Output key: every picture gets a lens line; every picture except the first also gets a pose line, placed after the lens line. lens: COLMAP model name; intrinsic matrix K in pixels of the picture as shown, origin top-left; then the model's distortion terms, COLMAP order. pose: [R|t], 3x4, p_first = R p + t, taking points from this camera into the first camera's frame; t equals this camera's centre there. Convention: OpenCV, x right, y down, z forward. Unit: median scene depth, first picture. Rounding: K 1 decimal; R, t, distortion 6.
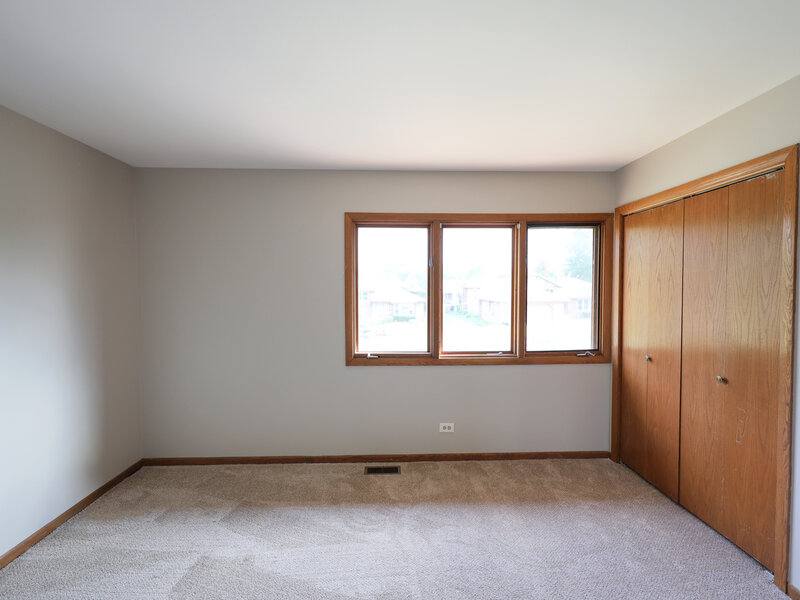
lens RADIAL K [[367.5, 0, 400.1], [0, 367.5, 300.0], [0, 0, 1]] dist [0.000747, 0.000252]
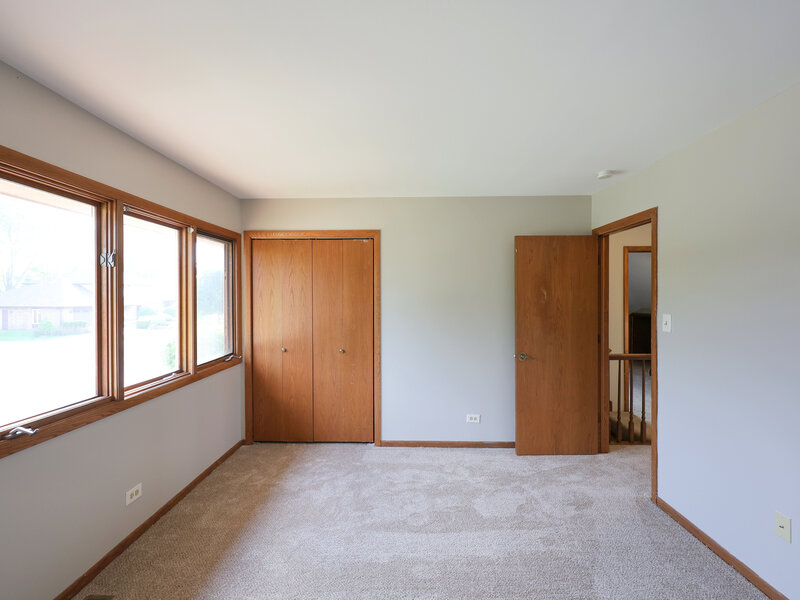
lens RADIAL K [[367.5, 0, 398.2], [0, 367.5, 298.7], [0, 0, 1]] dist [0.000747, 0.000252]
pose [[0.050836, -0.004234, 0.998698, -0.568971], [0.035355, 0.999372, 0.002437, -0.015084], [-0.998081, 0.035185, 0.050953, 0.447392]]
